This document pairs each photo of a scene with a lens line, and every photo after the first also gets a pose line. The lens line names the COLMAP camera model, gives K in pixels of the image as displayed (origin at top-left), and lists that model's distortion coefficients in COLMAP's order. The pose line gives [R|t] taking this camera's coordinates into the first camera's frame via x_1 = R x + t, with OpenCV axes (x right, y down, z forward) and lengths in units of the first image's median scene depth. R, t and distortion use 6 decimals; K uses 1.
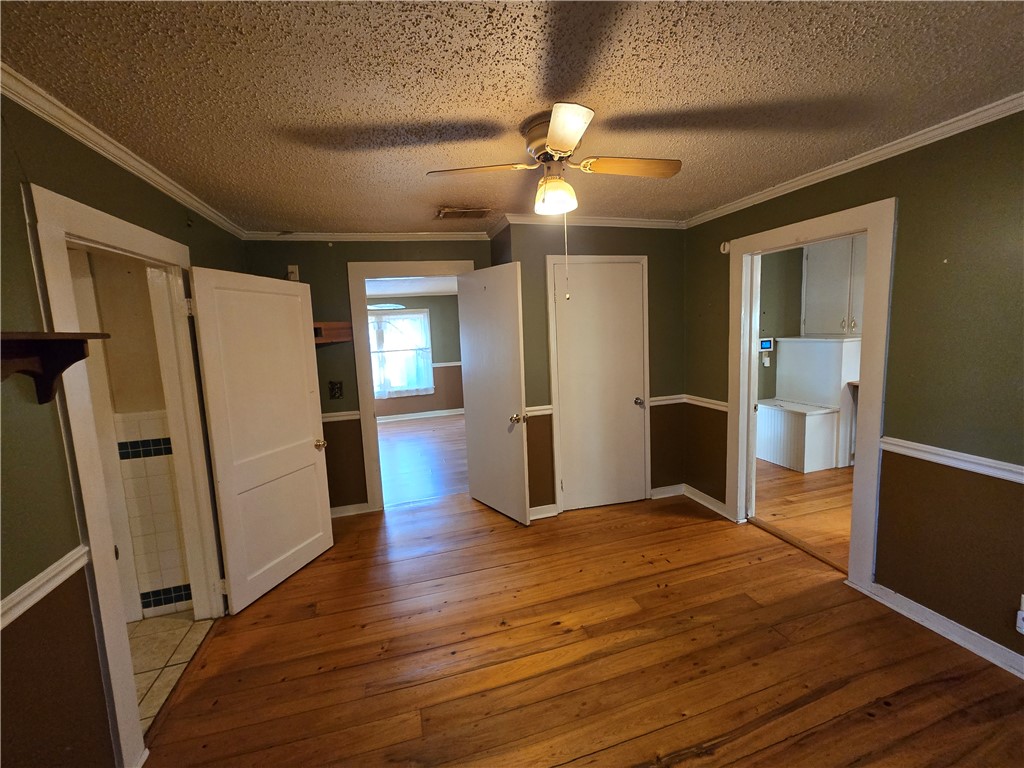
lens RADIAL K [[420.7, 0, 518.1], [0, 420.7, 377.2], [0, 0, 1]] dist [-0.001174, 0.000874]
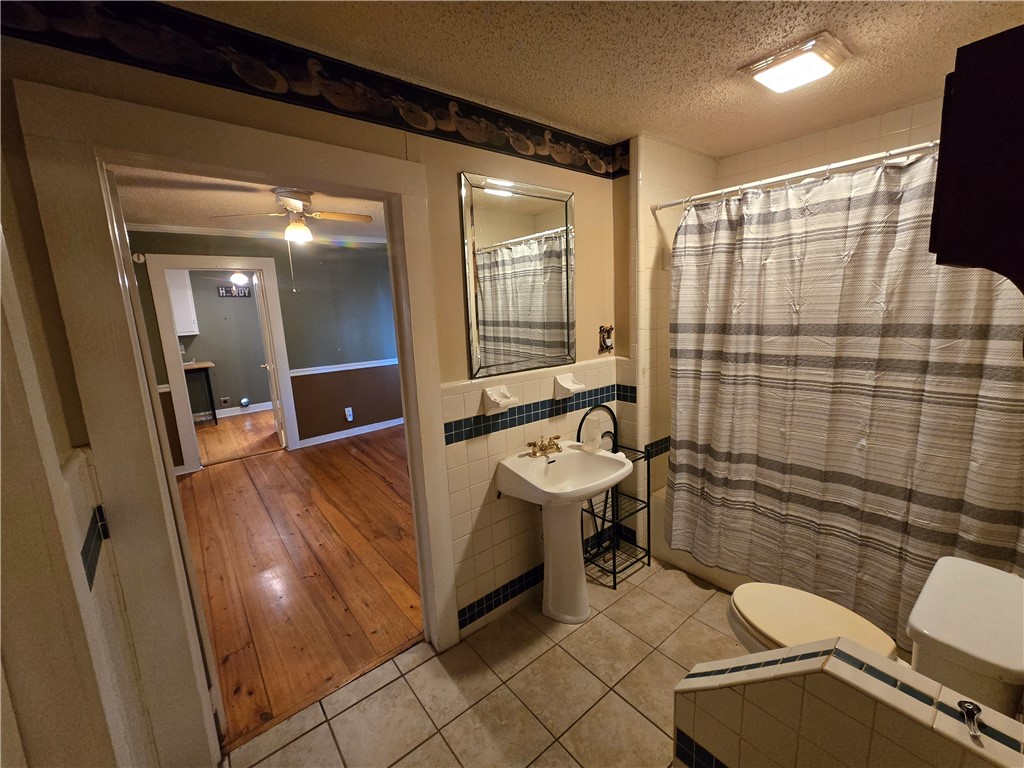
lens RADIAL K [[420.7, 0, 516.5], [0, 420.7, 375.1], [0, 0, 1]] dist [-0.001174, 0.000874]
pose [[-0.398197, -0.099983, 0.911835, -1.313694], [0.167221, 0.969473, 0.179328, -0.020637], [-0.901929, 0.223886, -0.369322, 0.658613]]
